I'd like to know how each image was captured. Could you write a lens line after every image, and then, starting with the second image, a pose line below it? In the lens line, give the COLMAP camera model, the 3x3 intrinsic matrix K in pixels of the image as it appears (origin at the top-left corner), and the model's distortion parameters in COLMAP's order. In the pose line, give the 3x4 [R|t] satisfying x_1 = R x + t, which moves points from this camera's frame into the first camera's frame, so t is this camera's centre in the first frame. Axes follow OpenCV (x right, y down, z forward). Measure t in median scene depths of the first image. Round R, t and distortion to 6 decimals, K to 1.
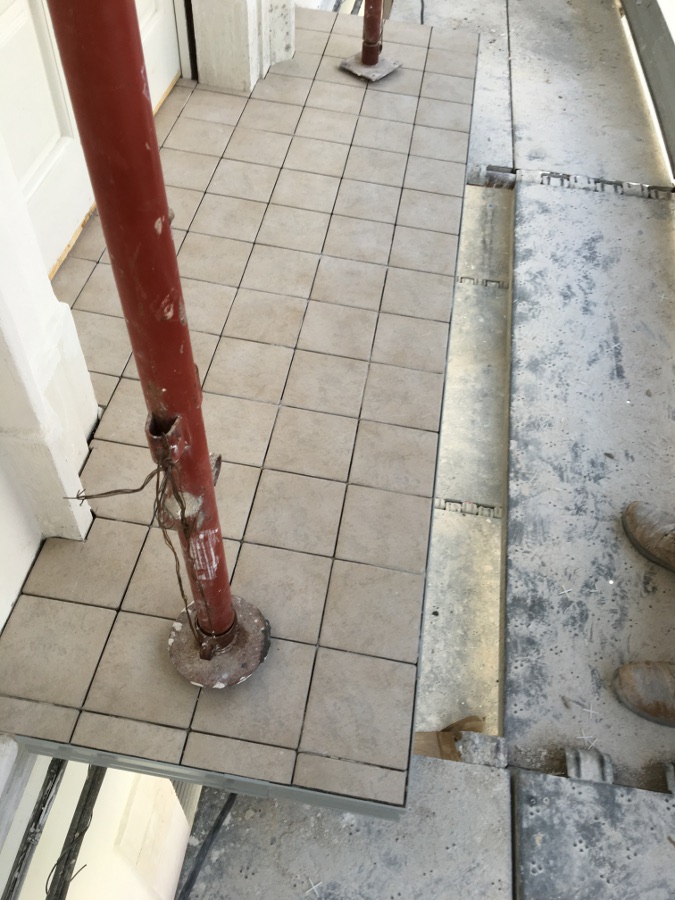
lens RADIAL K [[763.4, 0, 337.5], [0, 763.4, 450.0], [0, 0, 1]] dist [0.097870, -0.138546]
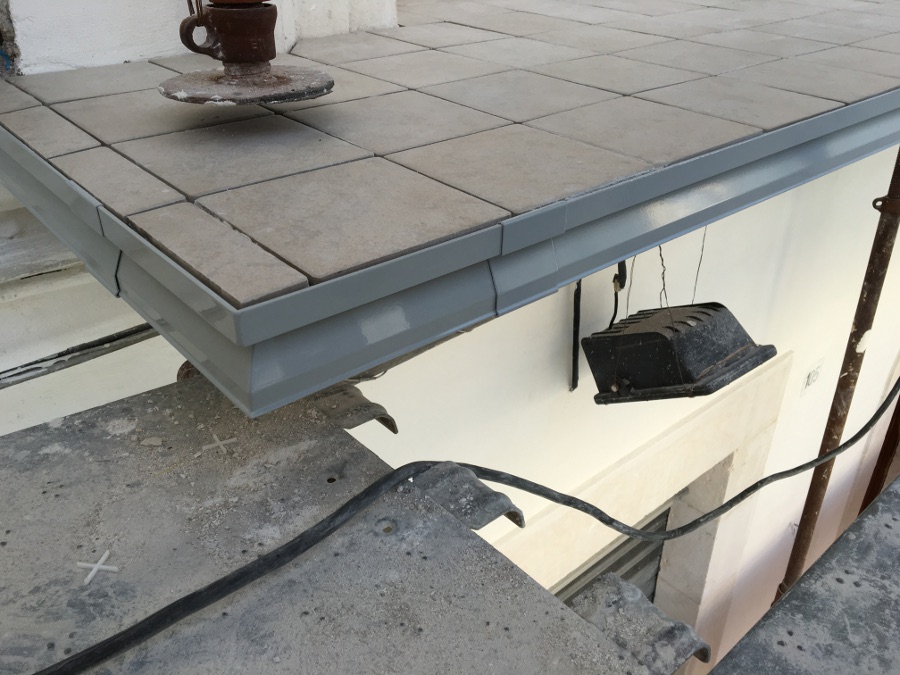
lens RADIAL K [[763.4, 0, 450.0], [0, 763.4, 337.5], [0, 0, 1]] dist [0.097870, -0.138546]
pose [[0.765305, 0.284483, -0.577389, 0.303660], [-0.482601, 0.847170, -0.222262, 0.401981], [0.425917, 0.448746, 0.785635, 0.601420]]
